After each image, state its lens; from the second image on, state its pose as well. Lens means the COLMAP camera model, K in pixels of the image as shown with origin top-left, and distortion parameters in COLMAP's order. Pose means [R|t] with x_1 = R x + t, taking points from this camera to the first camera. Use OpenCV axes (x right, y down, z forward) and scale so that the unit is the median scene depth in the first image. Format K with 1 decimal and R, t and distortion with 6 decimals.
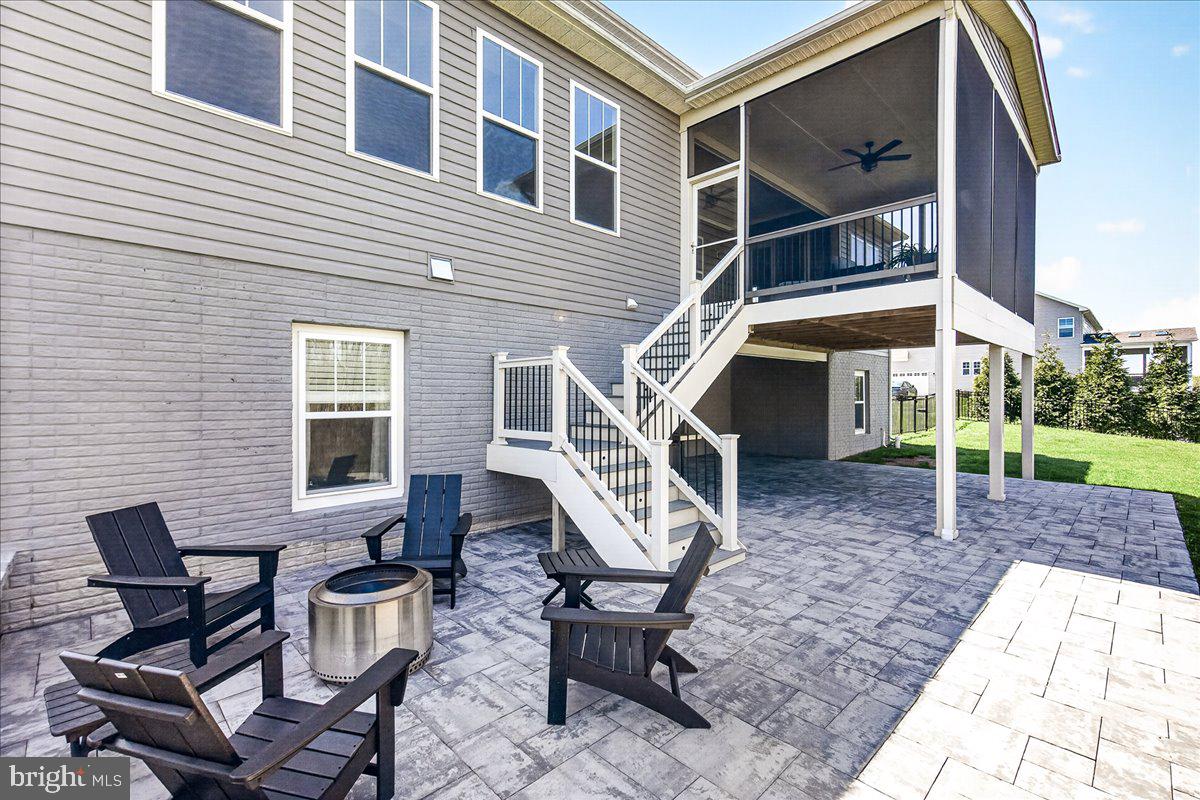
lens RADIAL K [[531.7, 0, 598.4], [0, 531.7, 398.9], [0, 0, 1]] dist [-0.000030, 0.000004]
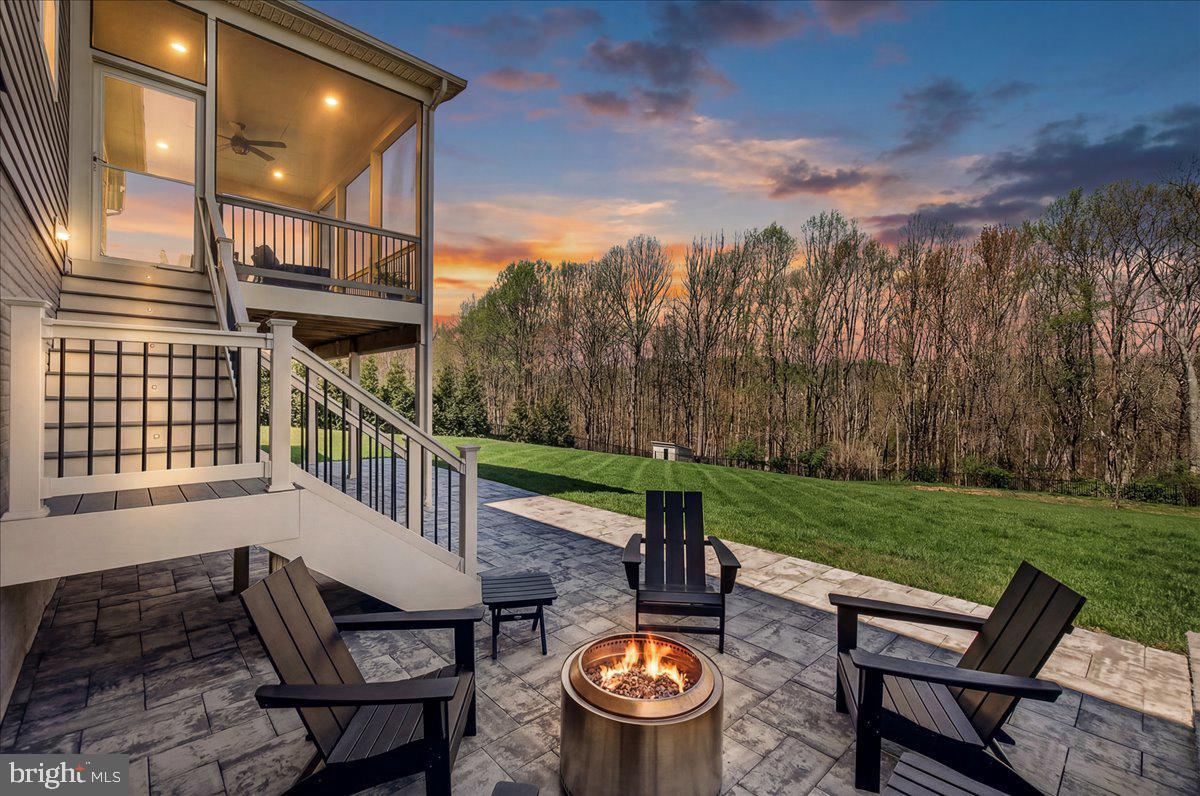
lens RADIAL K [[510.2, 0, 598.2], [0, 510.2, 394.8], [0, 0, 1]] dist [-0.000950, -0.000081]
pose [[0.024270, -0.003102, 0.999701, -0.855222], [0.000229, 0.999995, 0.003097, -0.017993], [-0.999705, 0.000154, 0.024270, 0.805399]]
